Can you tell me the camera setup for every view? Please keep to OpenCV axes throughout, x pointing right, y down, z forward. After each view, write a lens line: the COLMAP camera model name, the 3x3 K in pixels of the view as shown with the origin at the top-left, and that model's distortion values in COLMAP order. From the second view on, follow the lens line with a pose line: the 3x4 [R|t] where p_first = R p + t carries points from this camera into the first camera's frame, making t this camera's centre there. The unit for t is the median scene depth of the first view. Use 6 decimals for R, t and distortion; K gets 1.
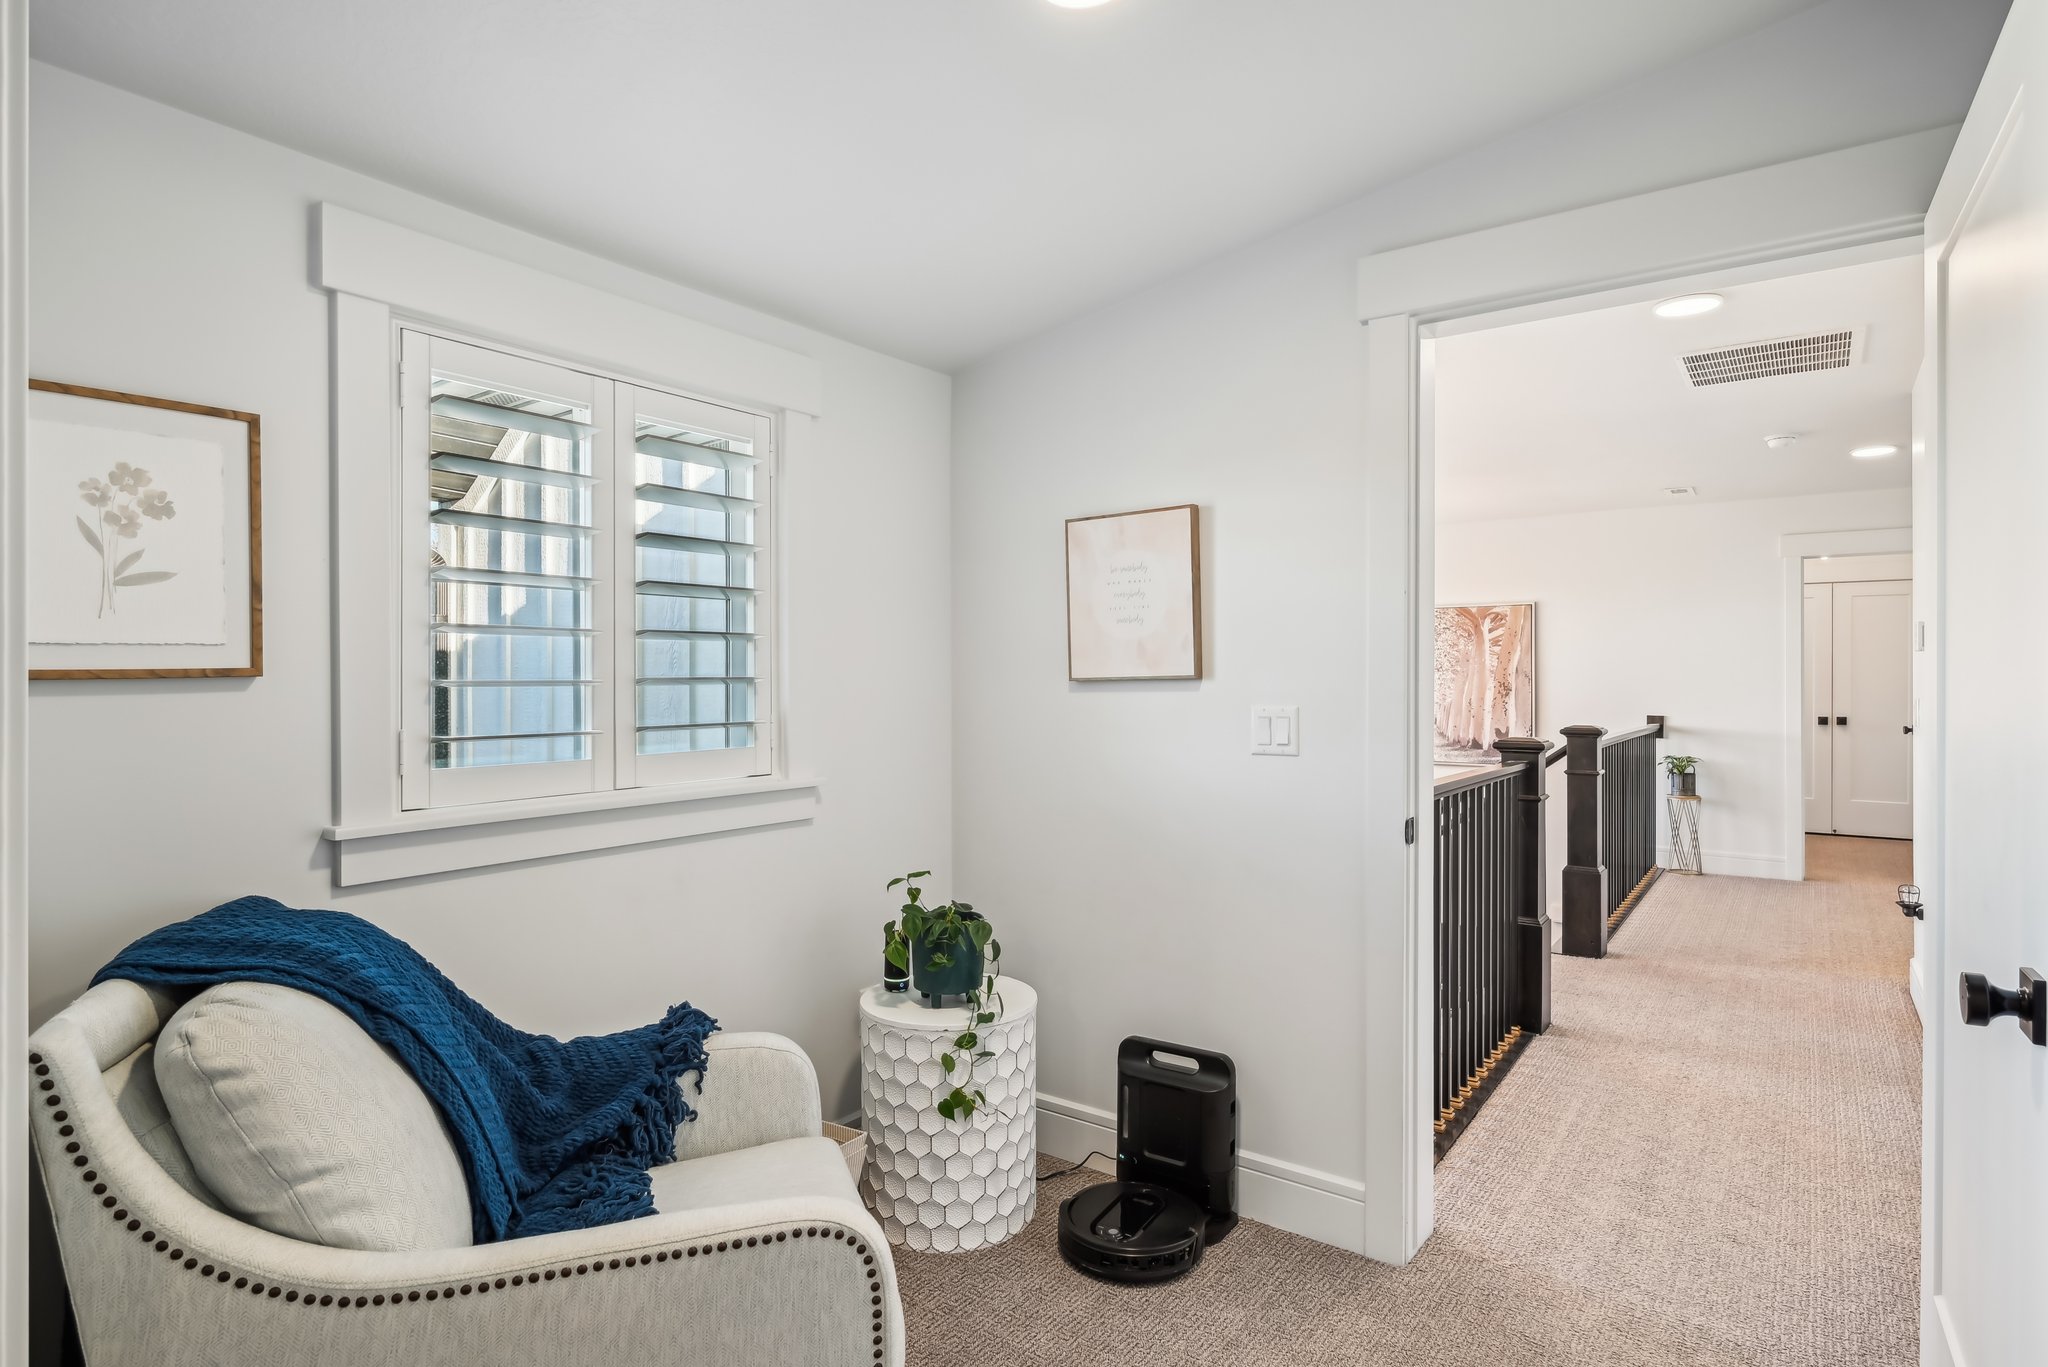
lens RADIAL K [[1086.2, 0, 1022.9], [0, 1086.2, 682.1], [0, 0, 1]] dist [-0.004787, -0.001572]
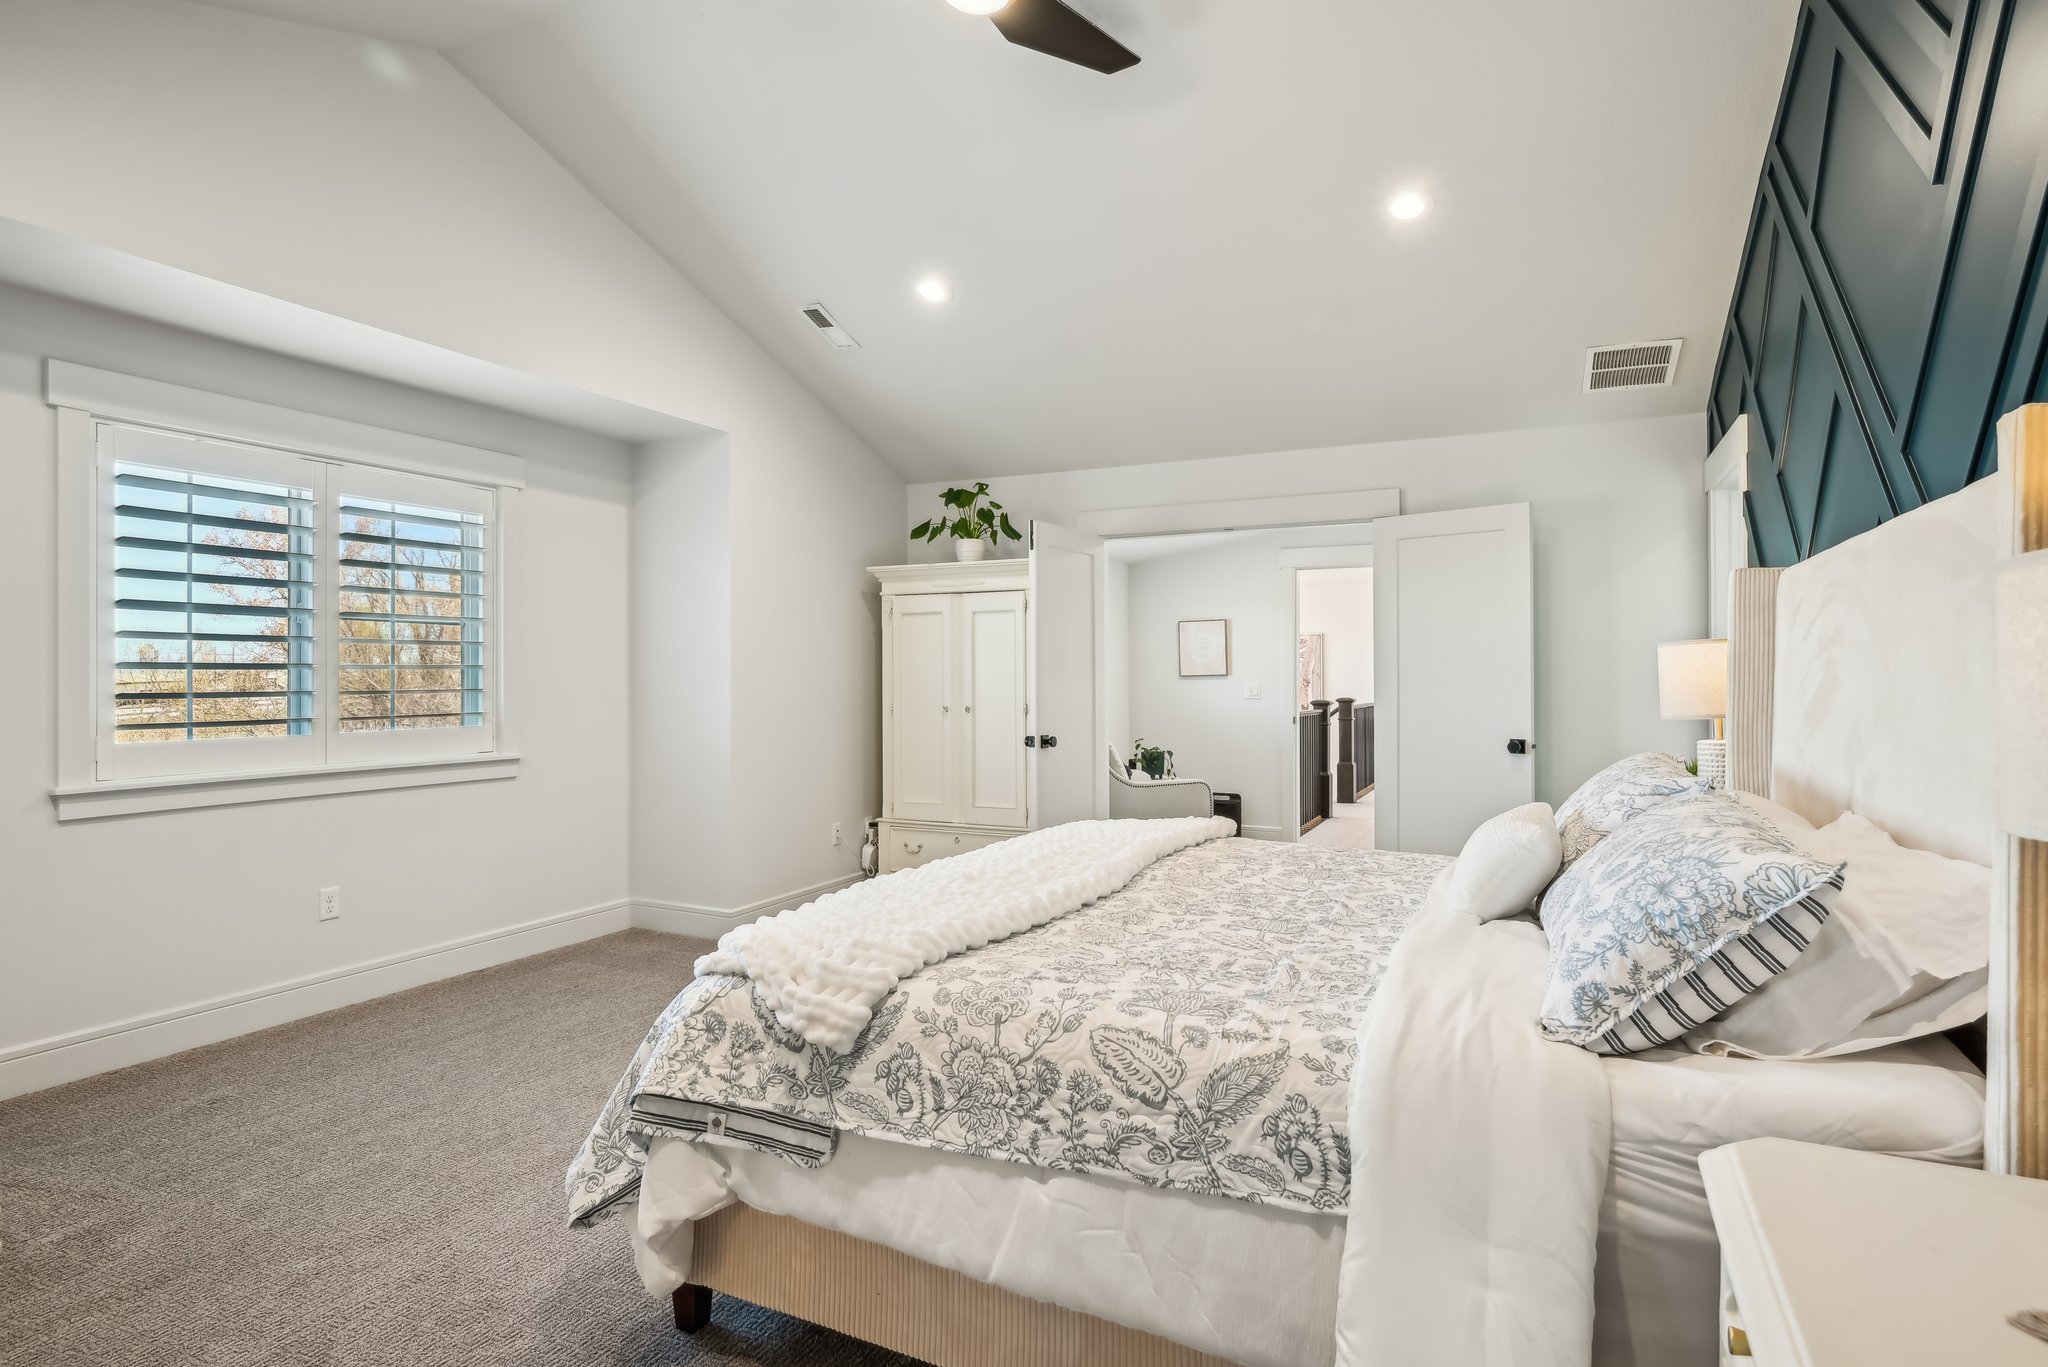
lens RADIAL K [[1086.2, 0, 1025.4], [0, 1086.2, 675.3], [0, 0, 1]] dist [-0.004787, -0.001572]
pose [[0.983474, 0.005538, 0.180966, -0.599241], [-0.004888, 0.999980, -0.004039, 0.007680], [-0.180985, 0.003088, 0.983481, -1.203888]]
